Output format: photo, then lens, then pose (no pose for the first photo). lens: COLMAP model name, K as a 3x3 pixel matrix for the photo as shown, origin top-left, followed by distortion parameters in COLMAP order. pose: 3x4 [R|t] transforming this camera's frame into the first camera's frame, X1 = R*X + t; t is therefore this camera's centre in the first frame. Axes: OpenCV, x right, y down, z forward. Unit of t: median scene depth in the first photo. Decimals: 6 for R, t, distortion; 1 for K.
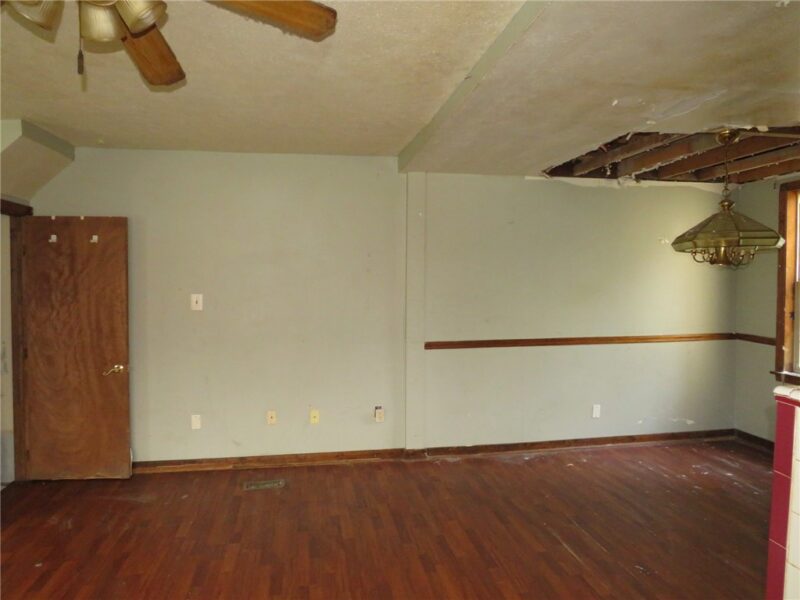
lens RADIAL K [[542.8, 0, 400.0], [0, 542.8, 300.0], [0, 0, 1]] dist [-0.044083, -0.000895]
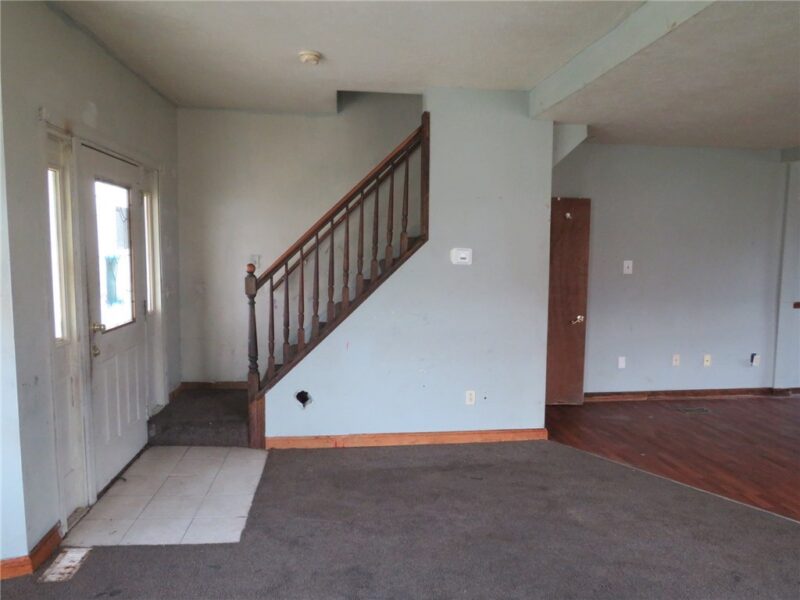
lens RADIAL K [[559.5, 0, 400.0], [0, 559.5, 300.0], [0, 0, 1]] dist [-0.010872, -0.001116]
pose [[0.999051, 0.016710, -0.040228, -0.835703], [-0.014224, 0.998017, 0.061319, 0.007858], [0.041172, -0.060689, 0.997307, -0.310914]]
